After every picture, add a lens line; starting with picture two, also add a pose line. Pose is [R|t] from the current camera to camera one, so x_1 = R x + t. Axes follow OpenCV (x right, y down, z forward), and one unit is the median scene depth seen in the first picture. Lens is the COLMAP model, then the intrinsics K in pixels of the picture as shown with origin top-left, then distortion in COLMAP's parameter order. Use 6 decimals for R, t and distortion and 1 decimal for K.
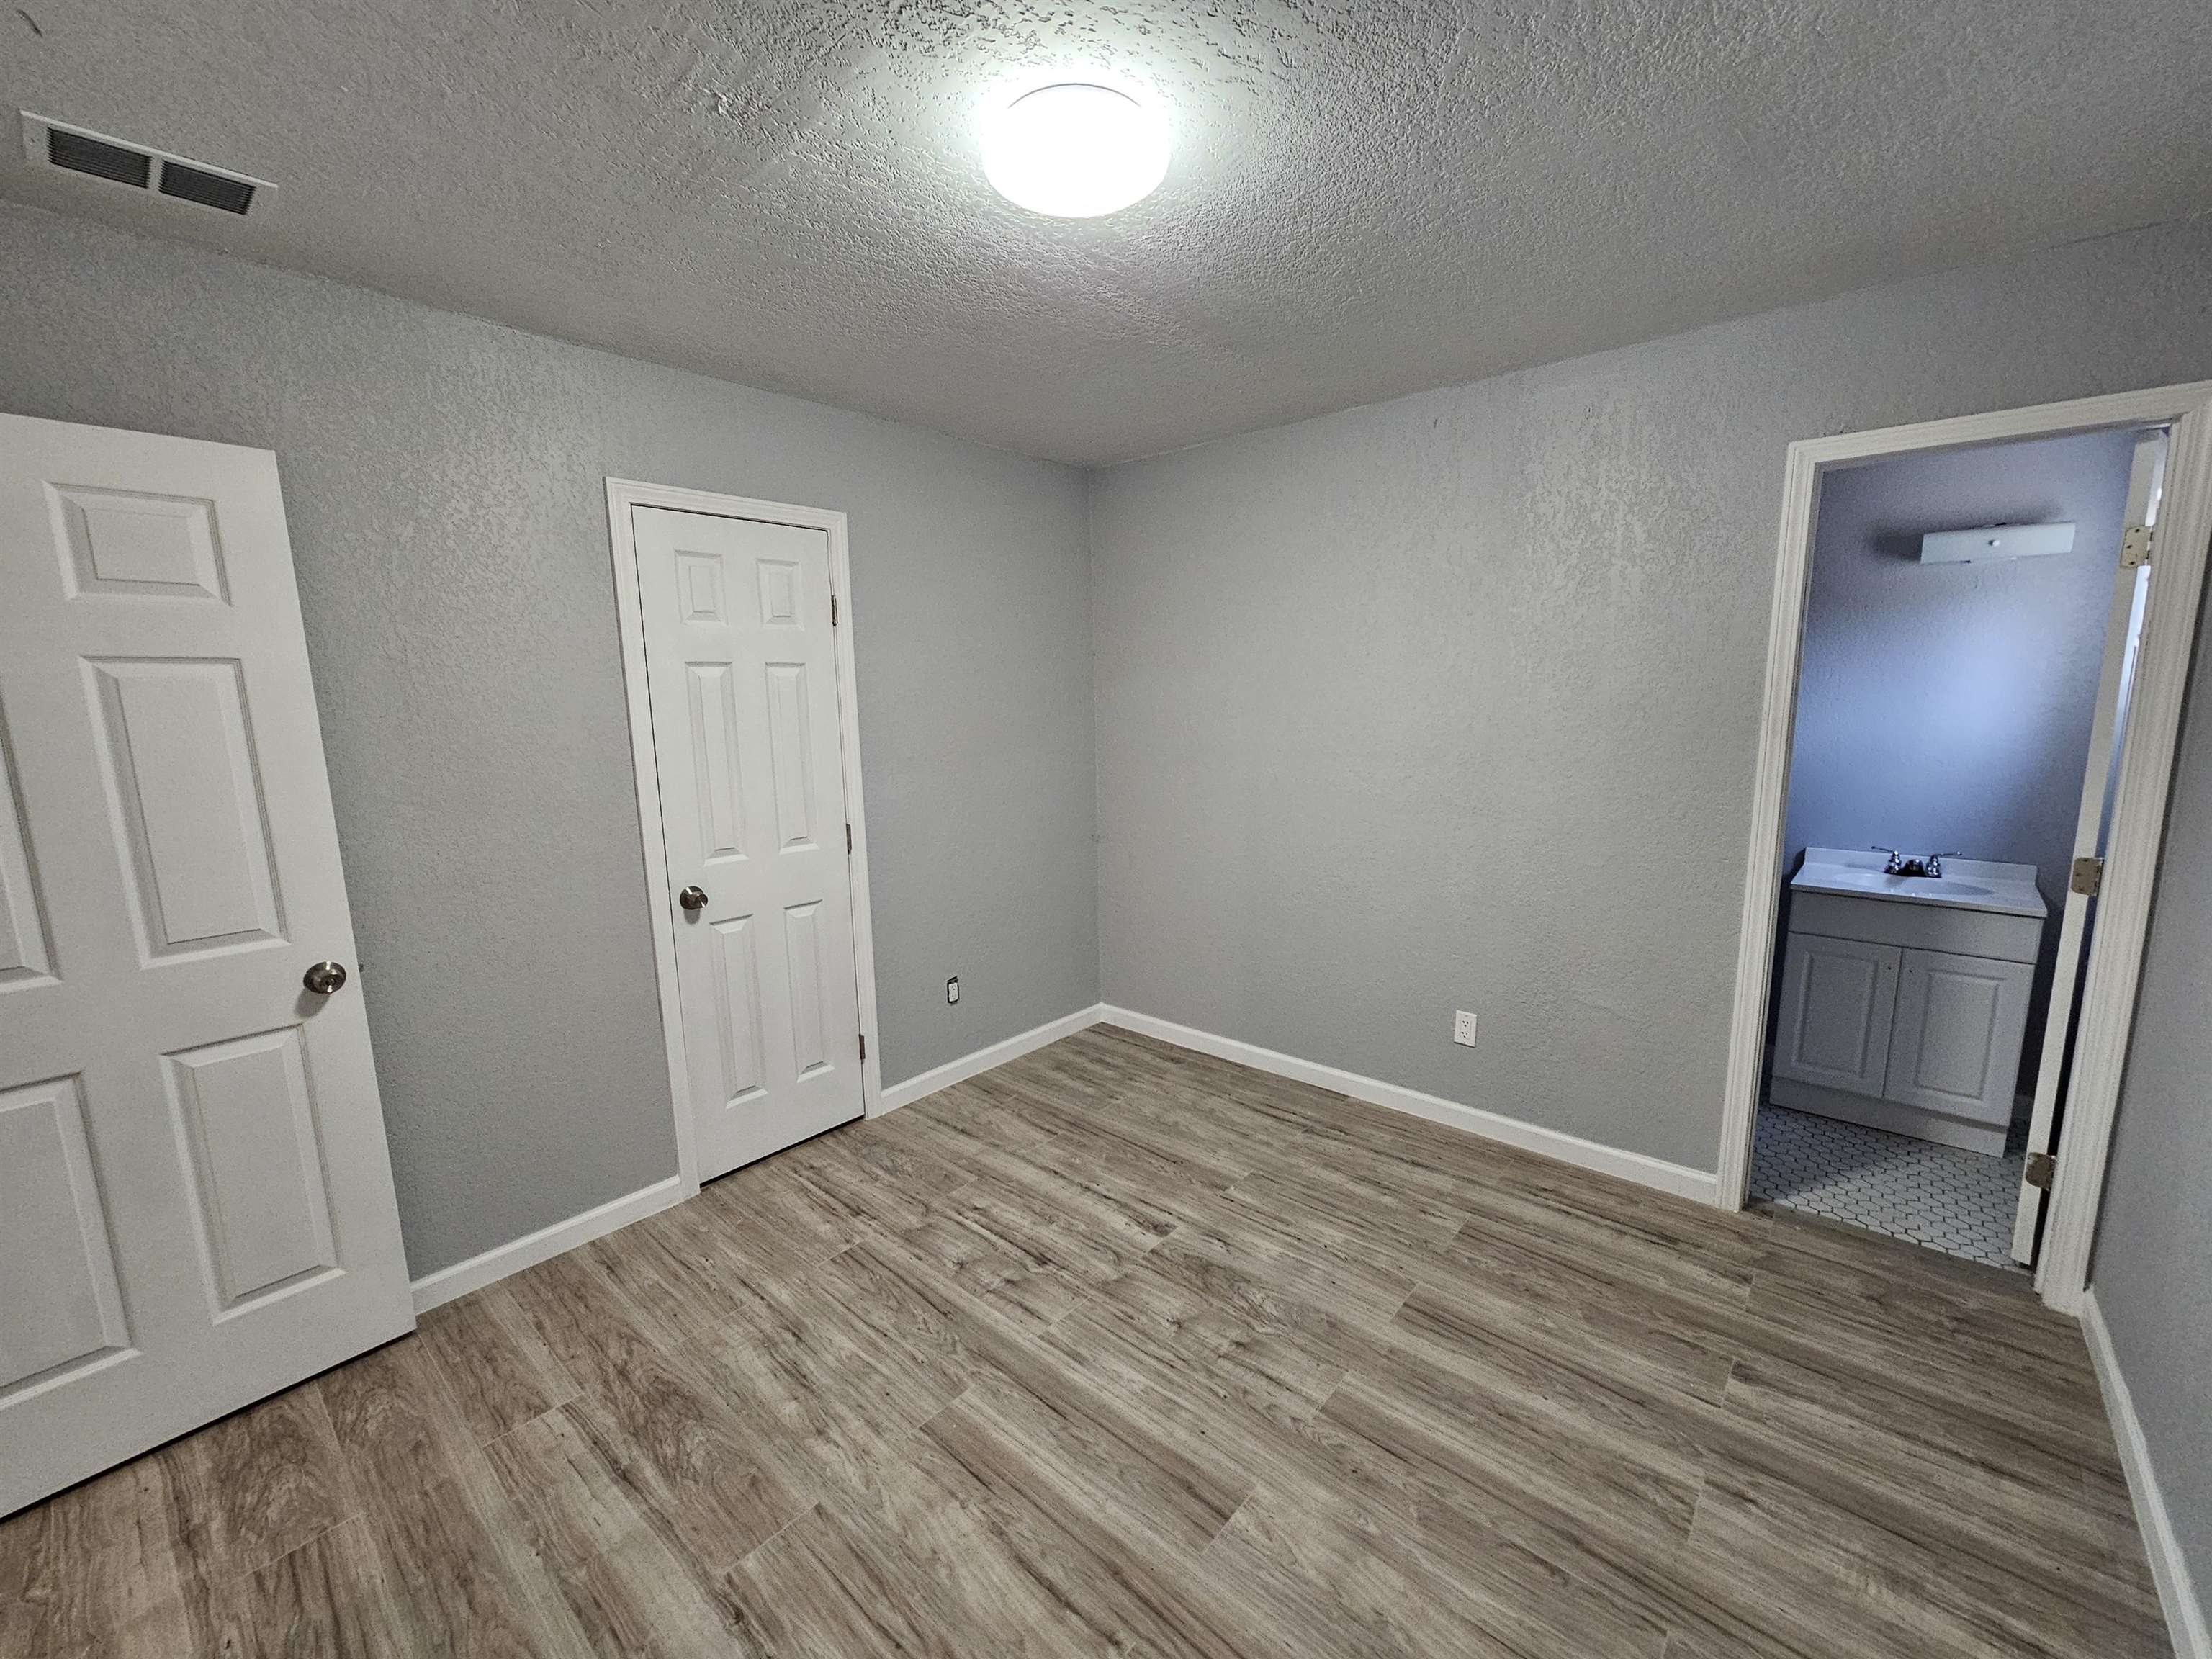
lens RADIAL K [[903.6, 0, 1105.7], [0, 903.6, 811.2], [0, 0, 1]] dist [-0.002083, 0.001559]
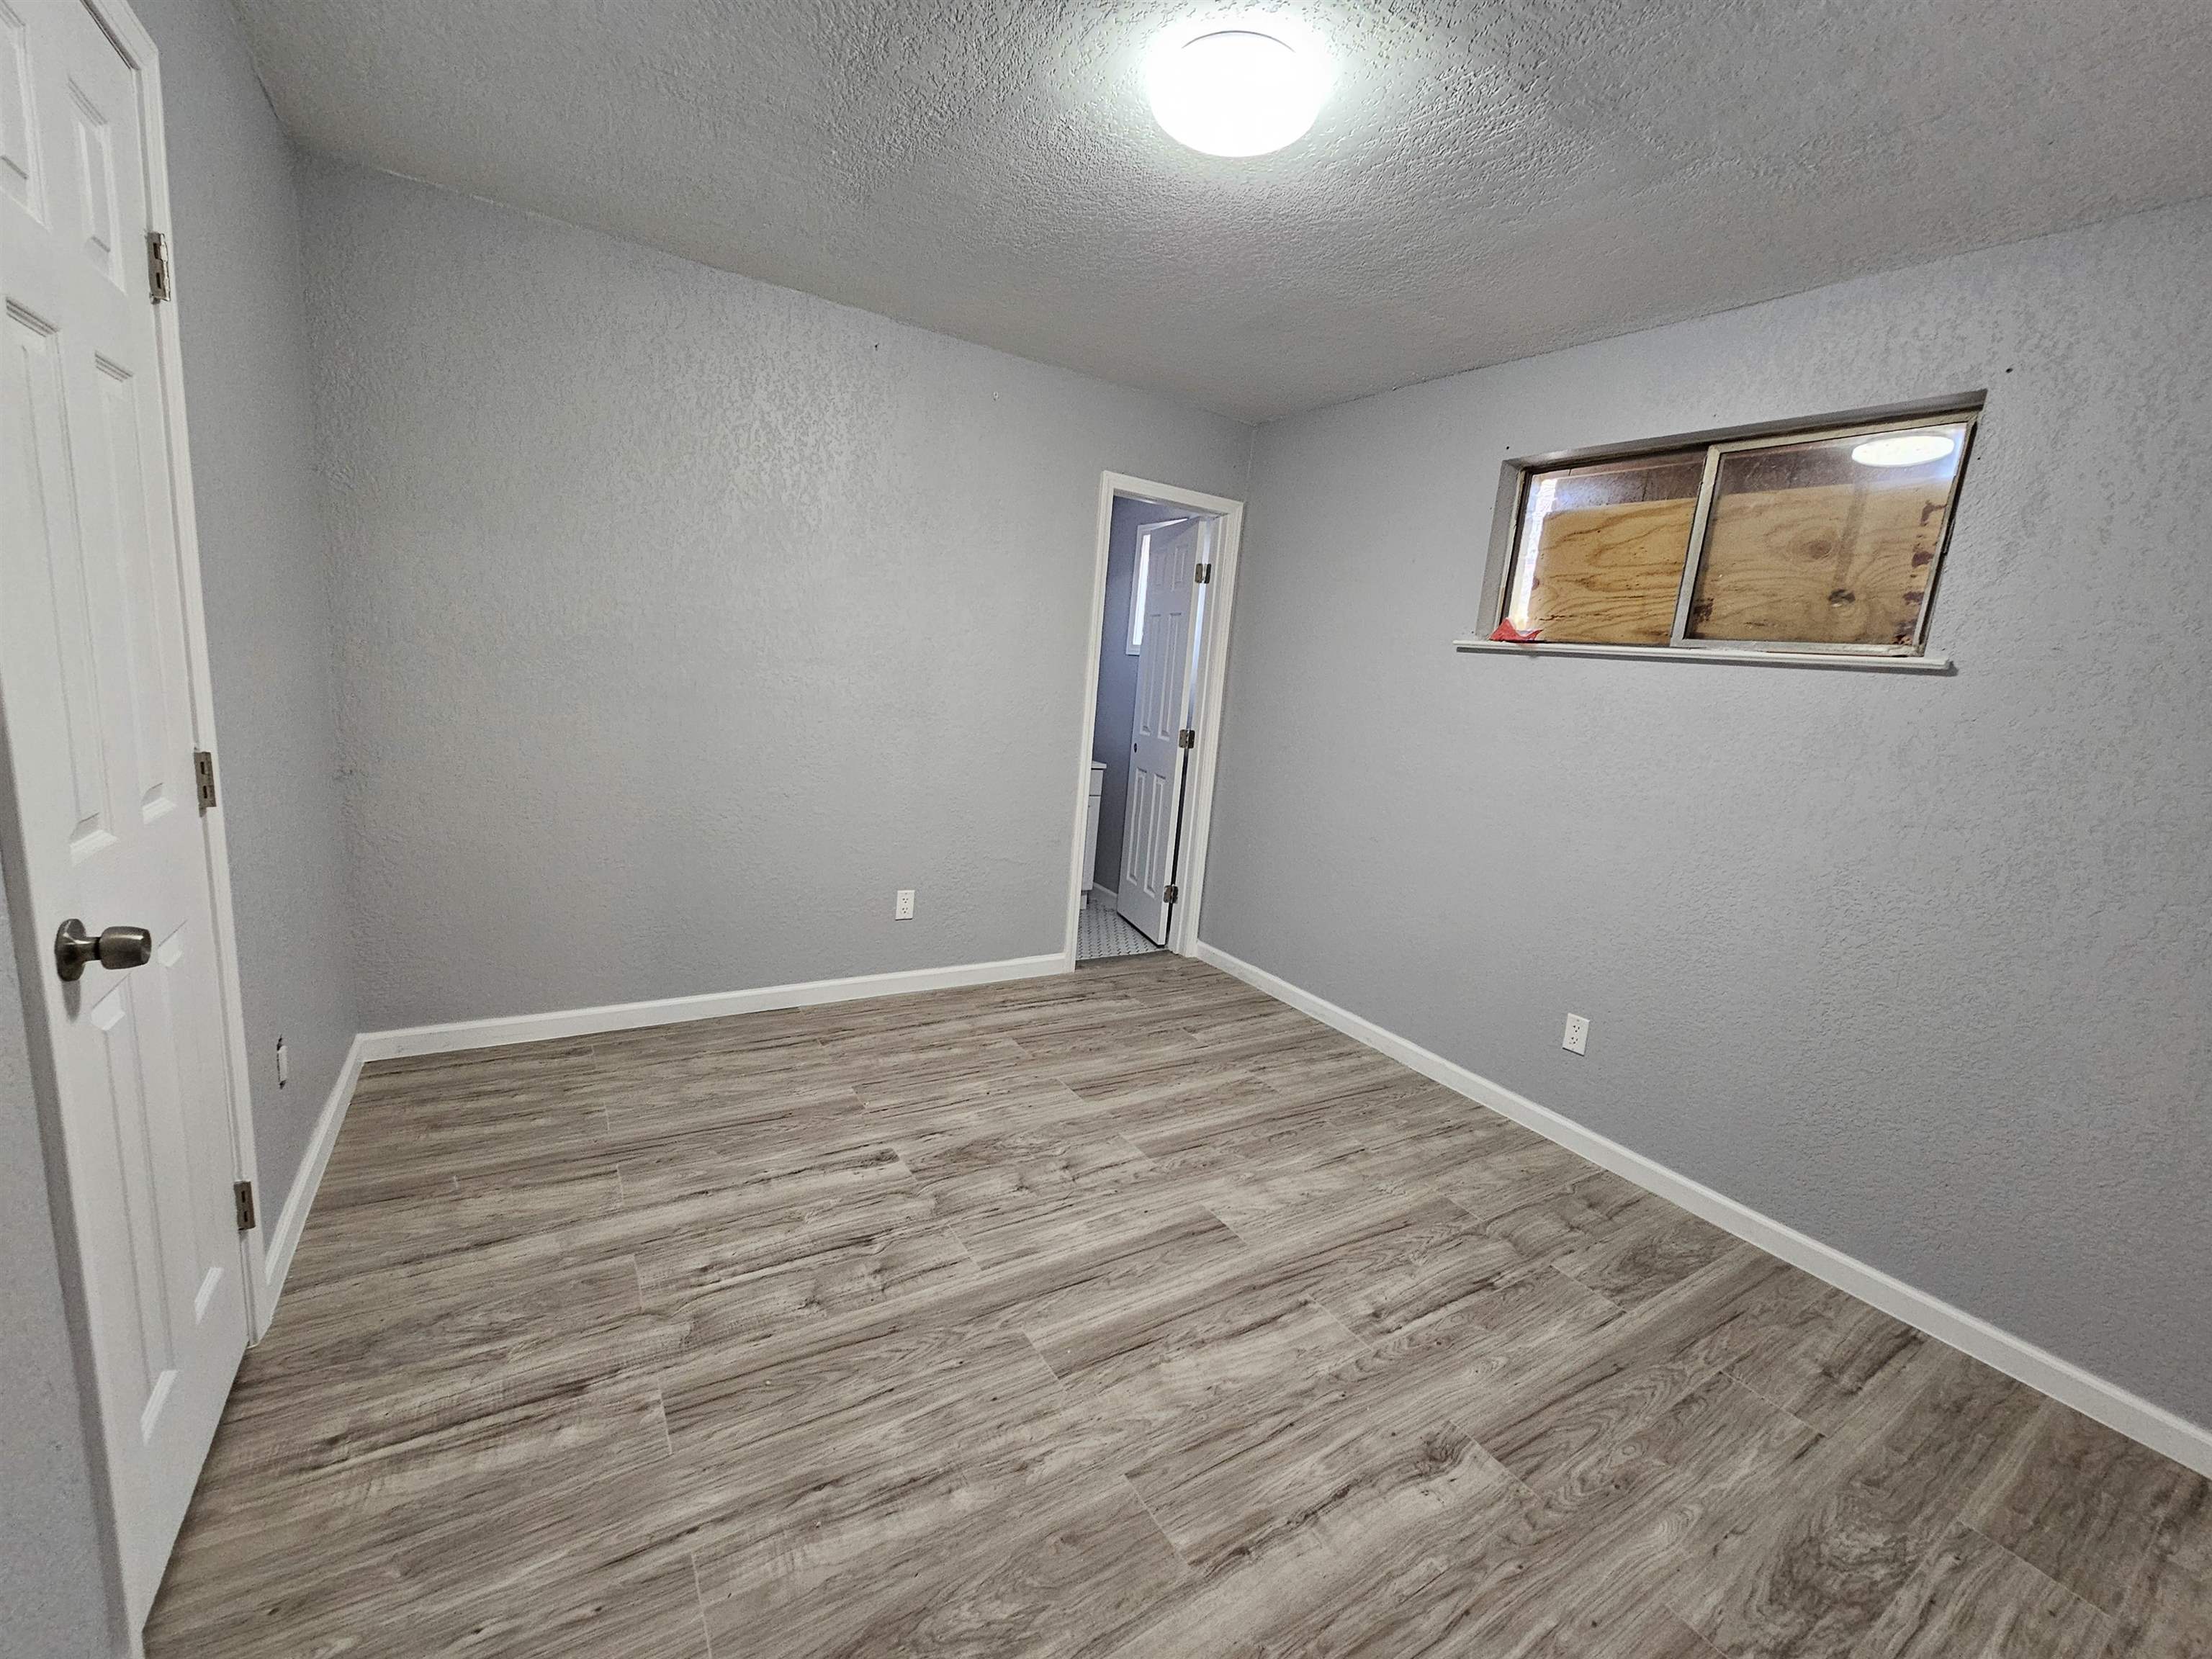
lens RADIAL K [[903.6, 0, 1106.3], [0, 903.6, 826.1], [0, 0, 1]] dist [-0.002083, 0.001559]
pose [[0.280241, -0.125959, 0.951630, -0.864459], [0.034867, 0.992035, 0.121040, 0.012560], [-0.959296, -0.000740, 0.282401, 0.601131]]
